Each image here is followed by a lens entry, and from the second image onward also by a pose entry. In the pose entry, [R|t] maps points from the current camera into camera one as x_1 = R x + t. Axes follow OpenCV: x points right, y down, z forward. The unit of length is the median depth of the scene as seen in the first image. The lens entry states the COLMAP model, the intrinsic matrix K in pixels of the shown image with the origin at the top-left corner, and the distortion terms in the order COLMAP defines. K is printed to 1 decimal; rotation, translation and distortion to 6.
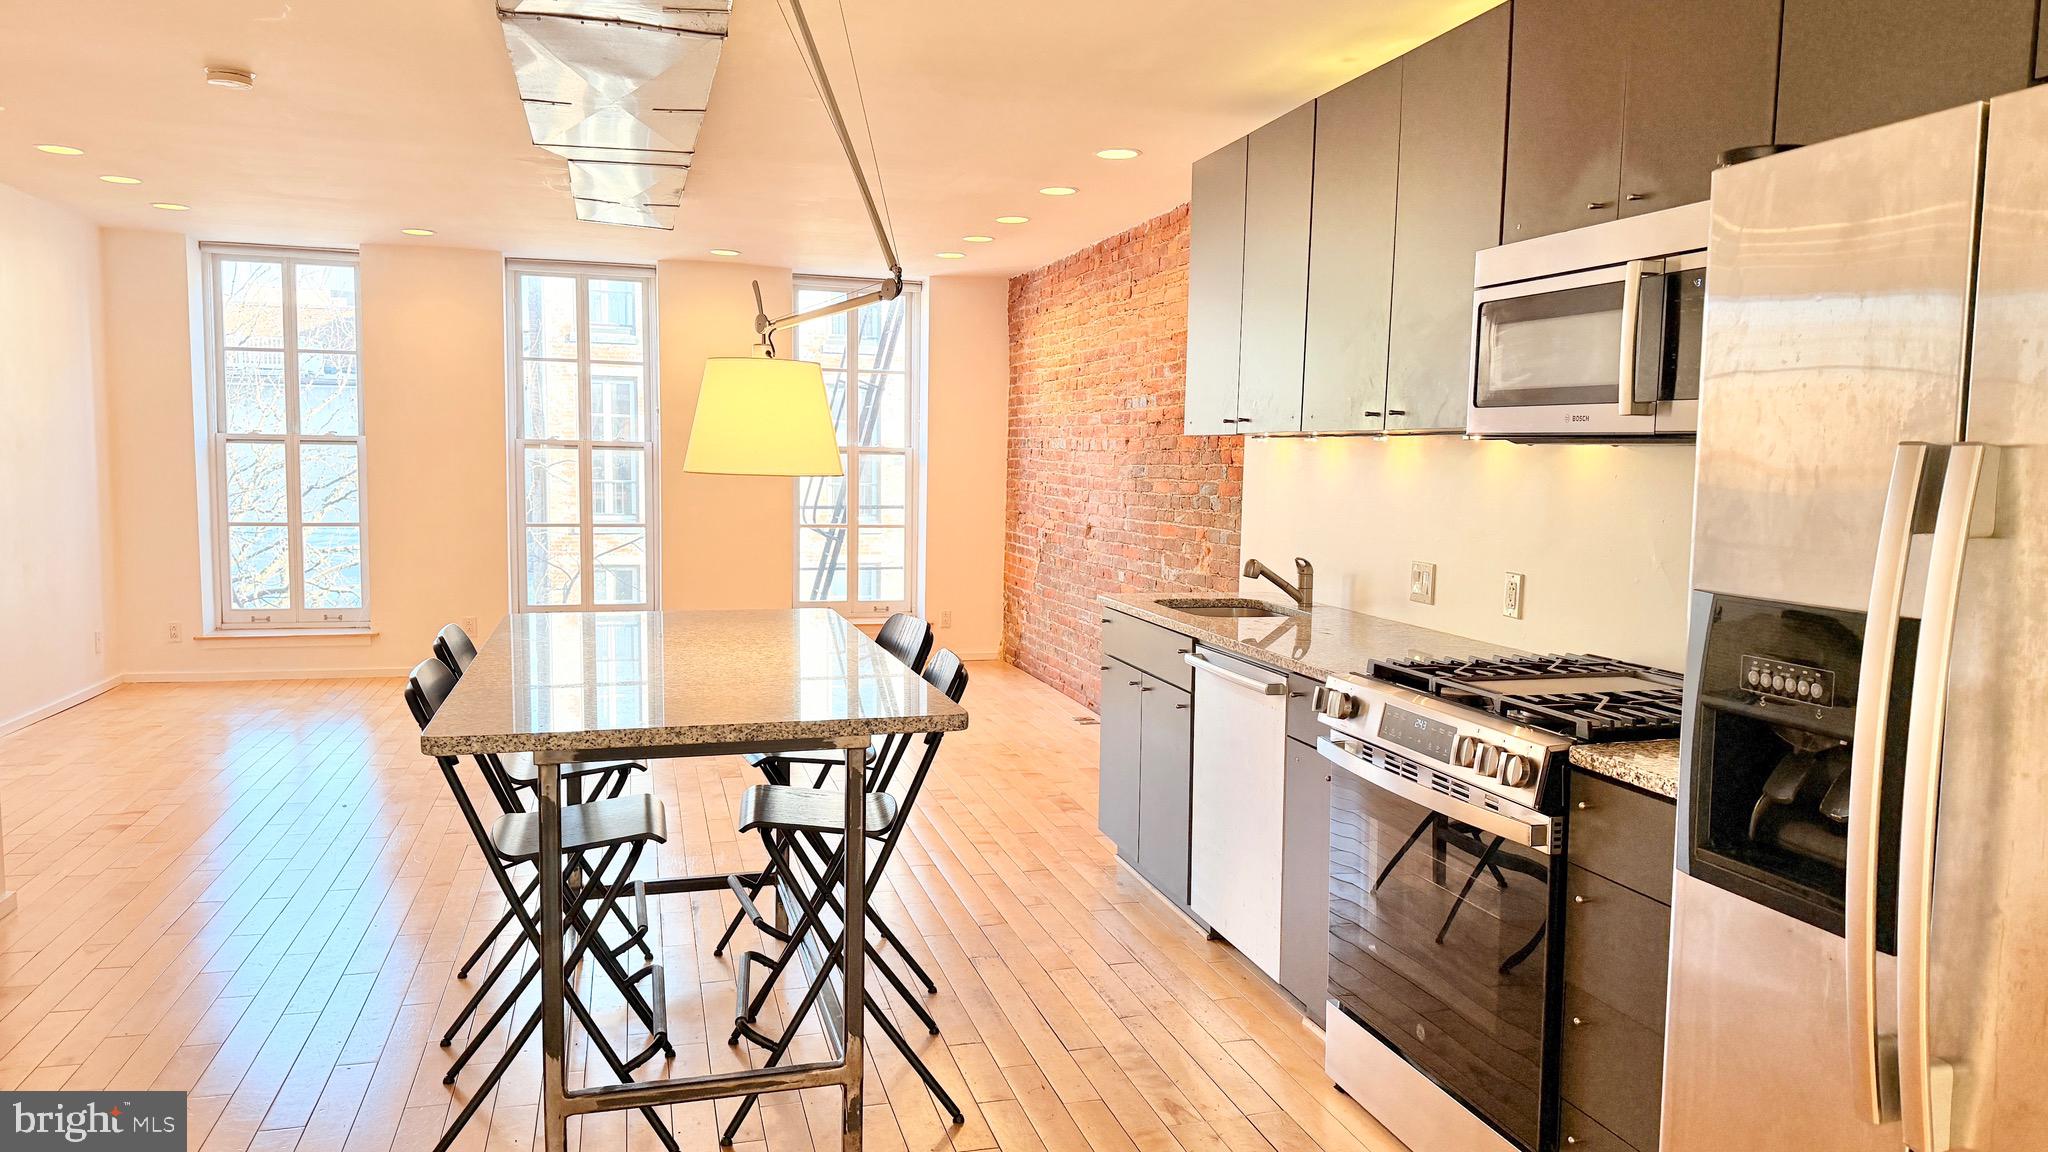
lens RADIAL K [[1419.4, 0, 1016.5], [0, 1419.4, 585.9], [0, 0, 1]] dist [0.151034, -0.189943]
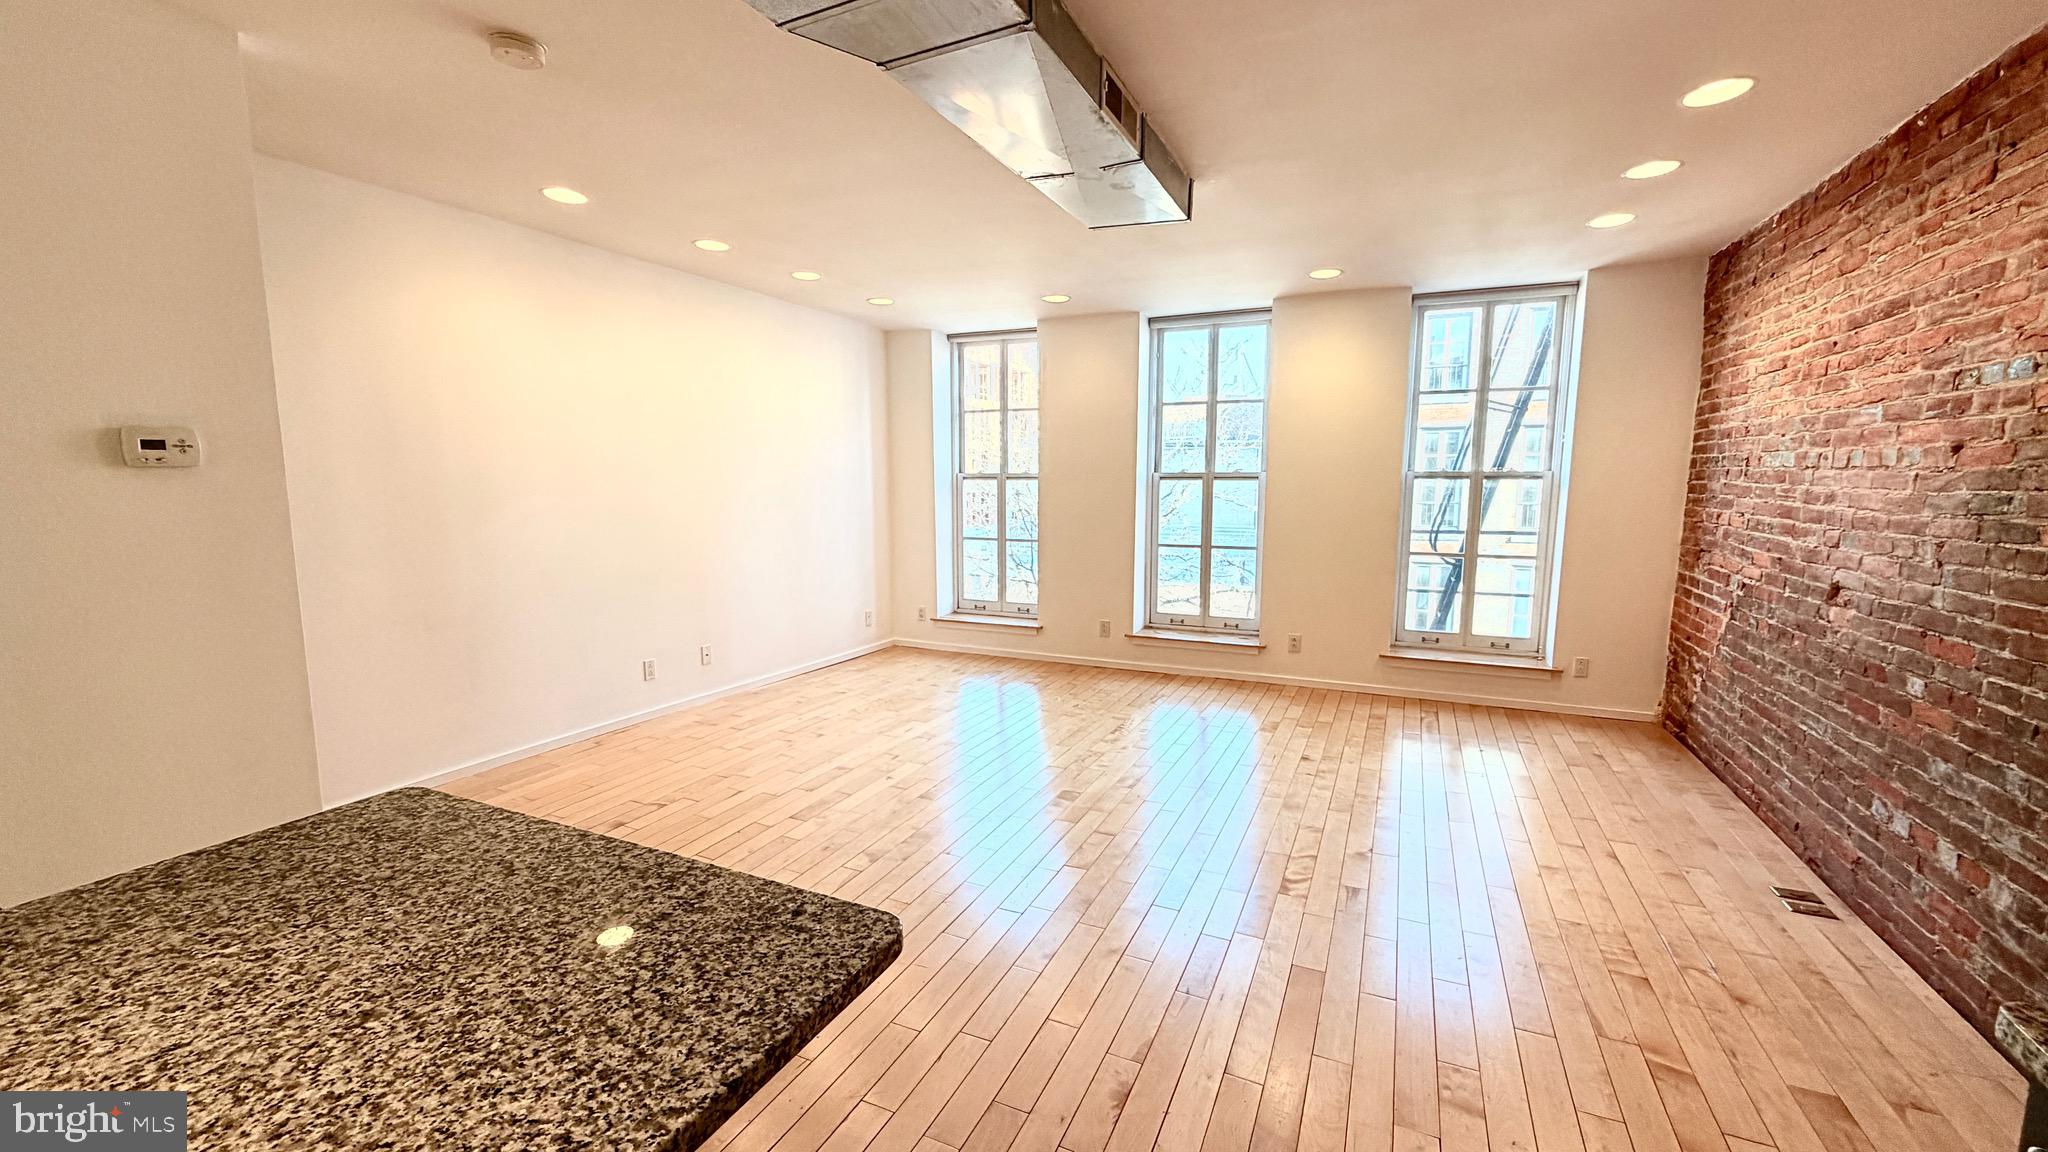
lens RADIAL K [[812.6, 0, 1018.5], [0, 812.6, 579.9], [0, 0, 1]] dist [0.000019, -0.000338]
pose [[0.760751, 0.065465, -0.645734, 0.011611], [-0.048483, 0.997852, 0.044044, -0.071218], [0.647230, -0.002199, 0.762291, 0.800148]]
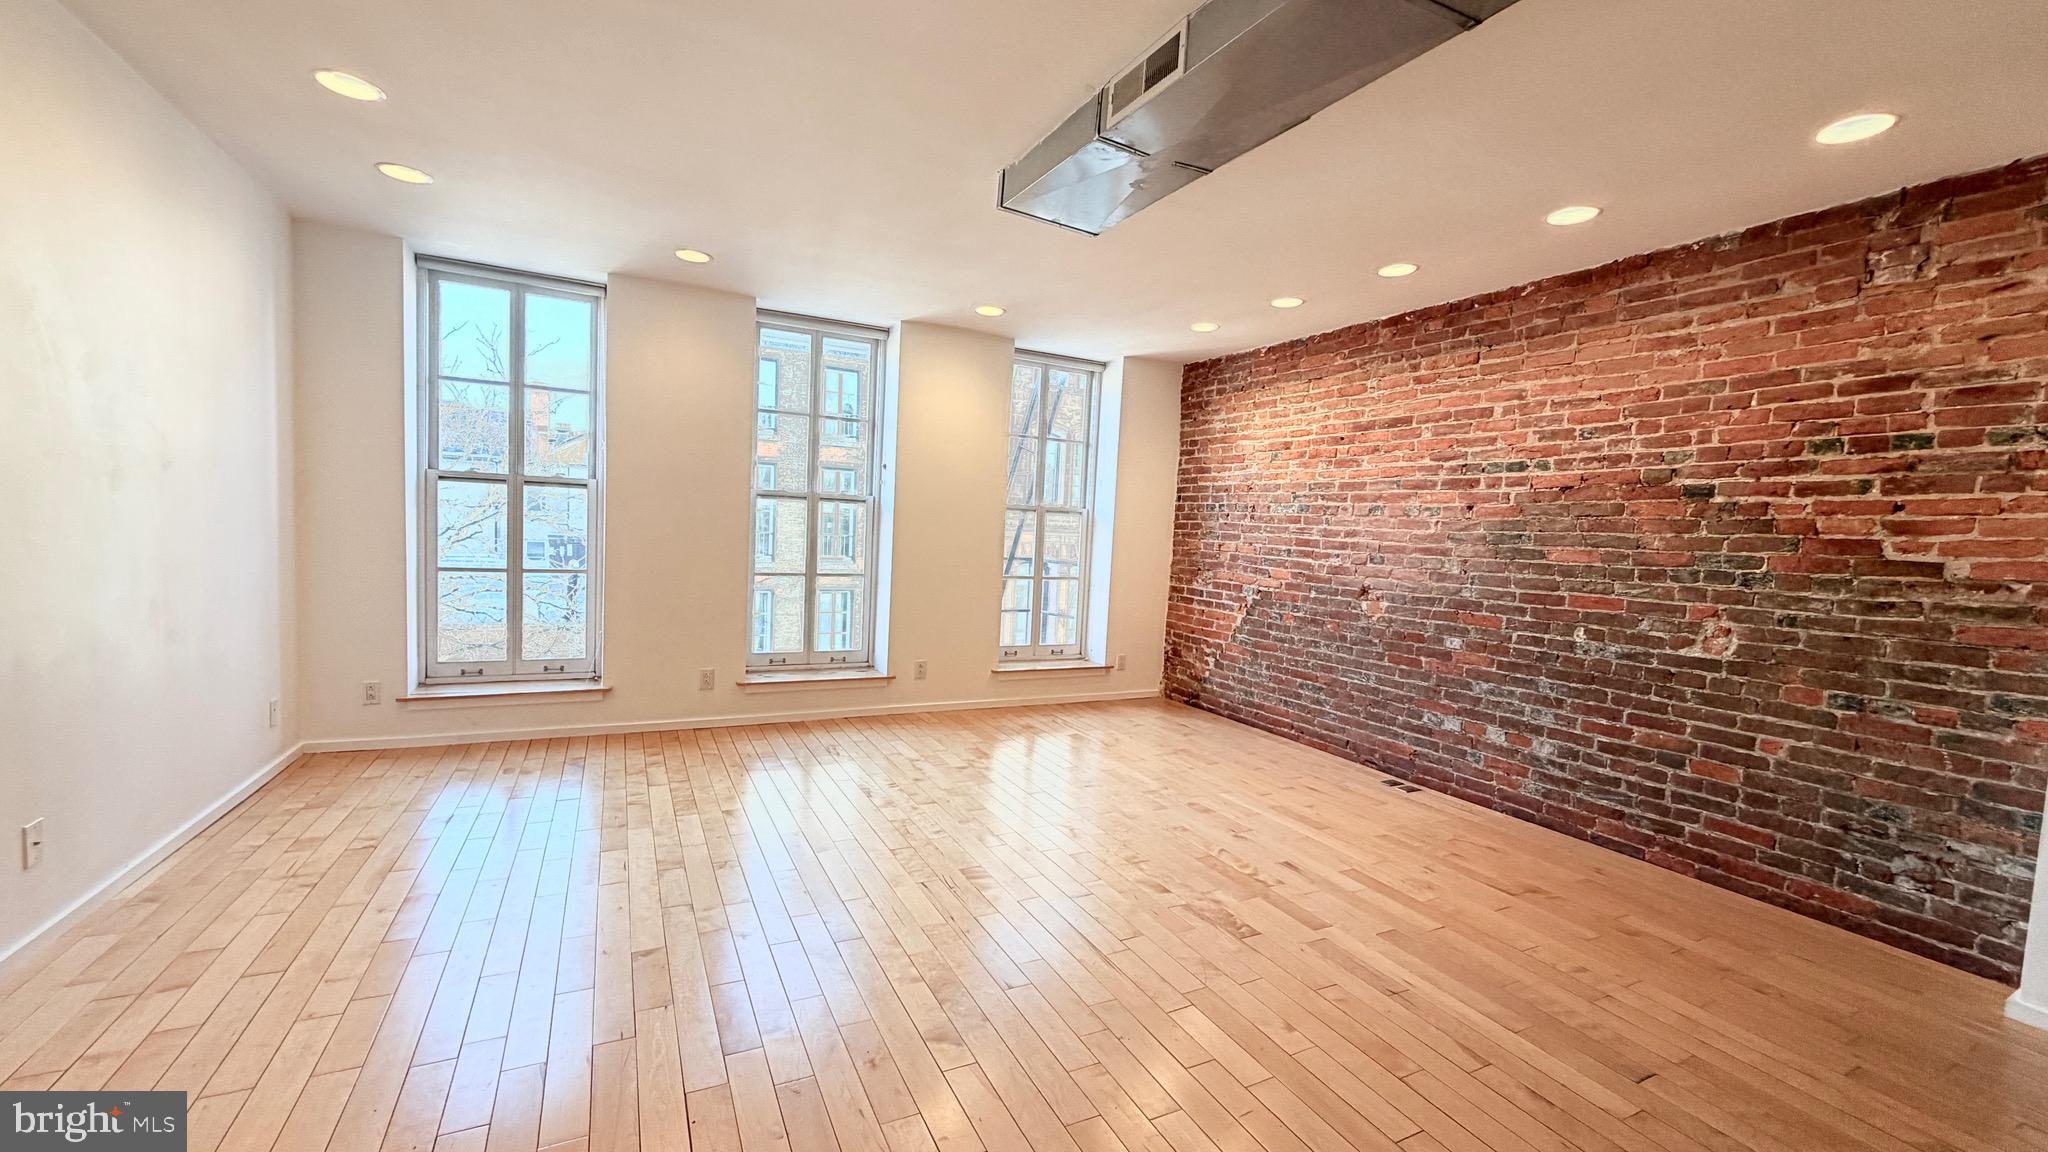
lens RADIAL K [[812.6, 0, 1018.5], [0, 812.6, 579.9], [0, 0, 1]] dist [0.000019, -0.000338]
pose [[0.979327, 0.016809, 0.201582, -0.521759], [-0.012563, 0.999672, -0.022325, -0.052482], [-0.201891, 0.019331, 0.979217, 0.781617]]
